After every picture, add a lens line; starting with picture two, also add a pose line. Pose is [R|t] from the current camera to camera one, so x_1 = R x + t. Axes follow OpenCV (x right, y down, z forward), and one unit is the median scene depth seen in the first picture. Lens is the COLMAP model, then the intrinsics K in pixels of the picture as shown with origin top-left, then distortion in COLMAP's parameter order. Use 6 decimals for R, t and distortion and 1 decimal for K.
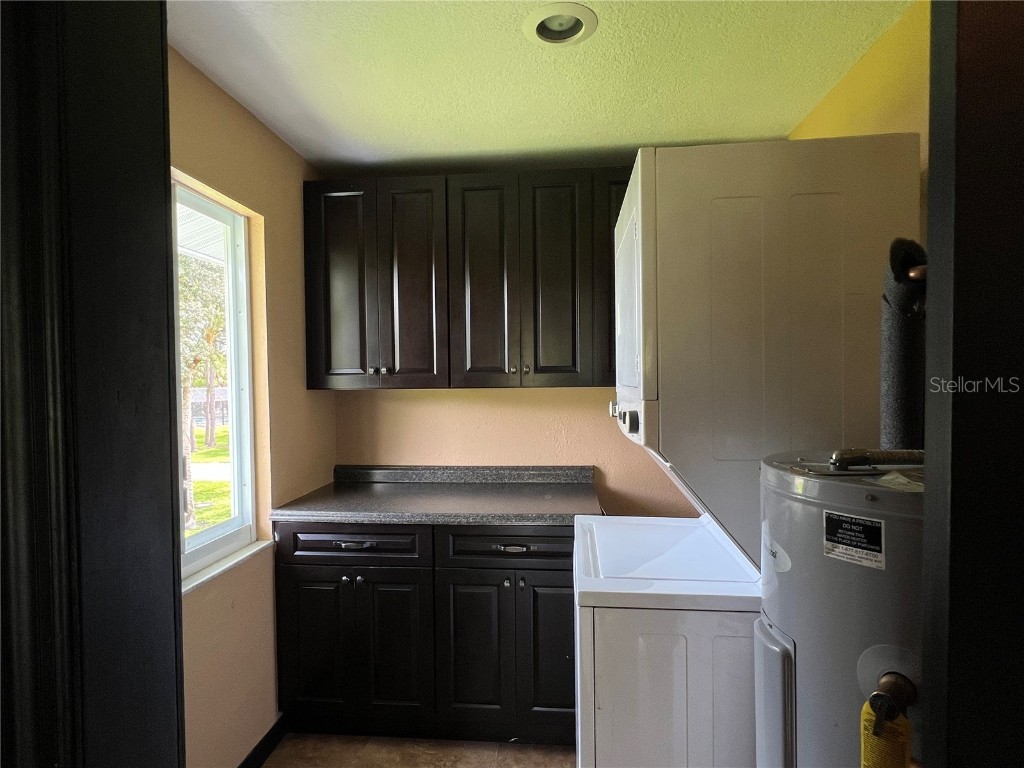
lens RADIAL K [[565.8, 0, 512.0], [0, 565.8, 384.0], [0, 0, 1]] dist [-0.000864, -0.000053]
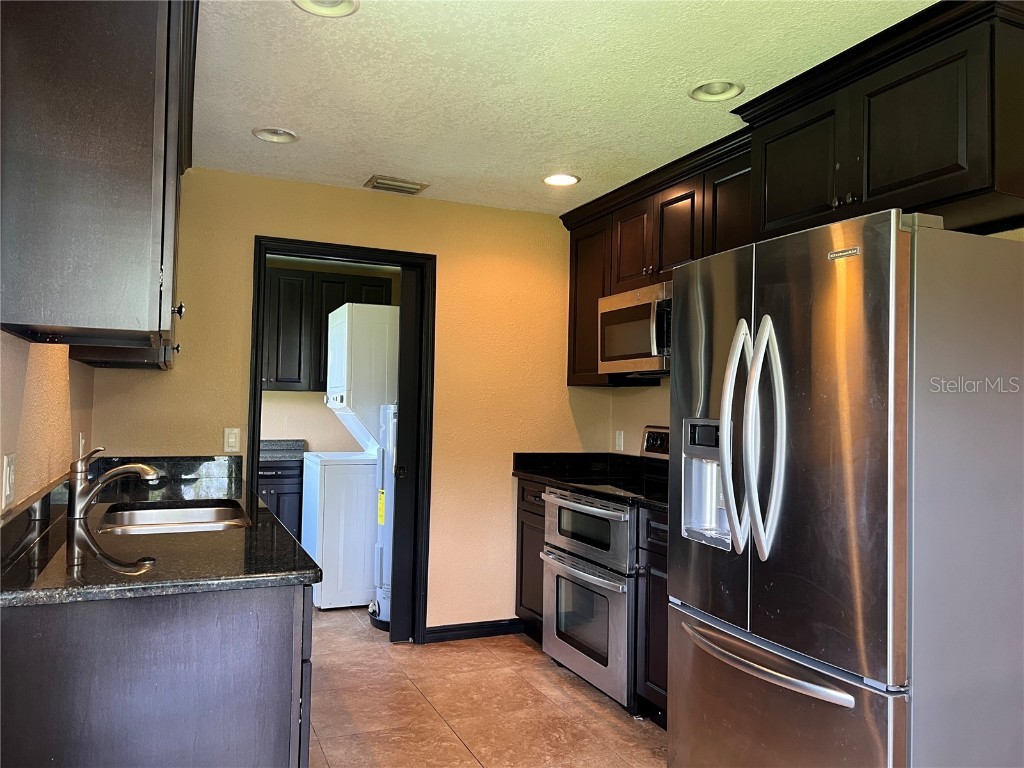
lens RADIAL K [[763.8, 0, 516.3], [0, 763.8, 380.5], [0, 0, 1]] dist [0.134481, -0.247107]
pose [[0.877290, 0.046663, 0.477687, -0.454889], [-0.025948, 0.998418, -0.049876, 0.077059], [-0.479259, 0.031360, 0.877113, -1.474372]]
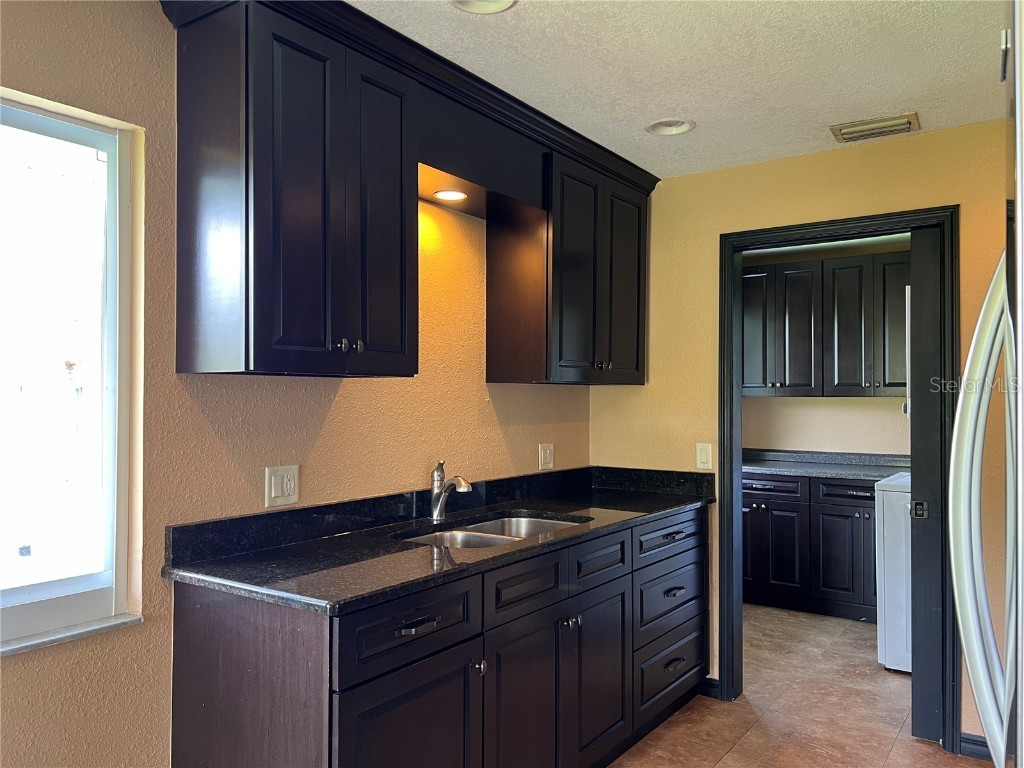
lens RADIAL K [[776.4, 0, 512.0], [0, 776.4, 384.0], [0, 0, 1]] dist [0.071975, -0.081647]
pose [[0.867868, 0.007739, -0.496734, 0.218921], [-0.020507, 0.999584, -0.020256, 0.034342], [0.496371, 0.027766, 0.867667, -1.298159]]
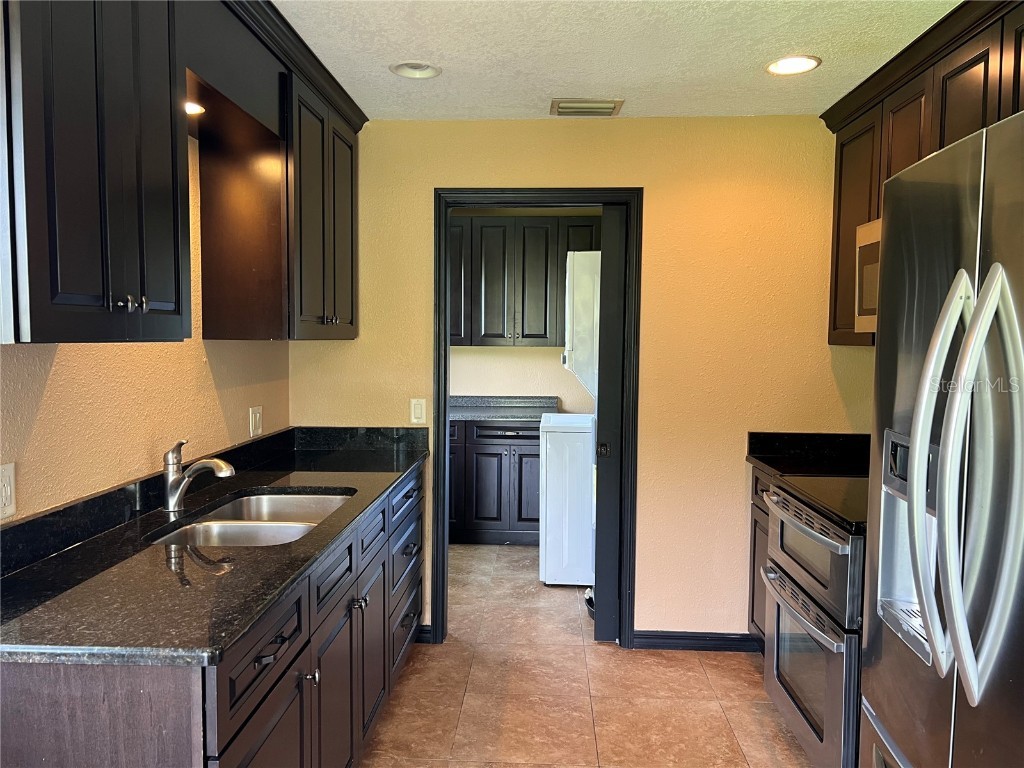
lens RADIAL K [[772.9, 0, 511.2], [0, 772.9, 386.1], [0, 0, 1]] dist [0.071138, -0.077267]
pose [[0.998956, 0.017797, 0.042074, -0.087479], [-0.019998, 0.998422, 0.052475, 0.004134], [-0.041073, -0.053261, 0.997736, -1.304839]]
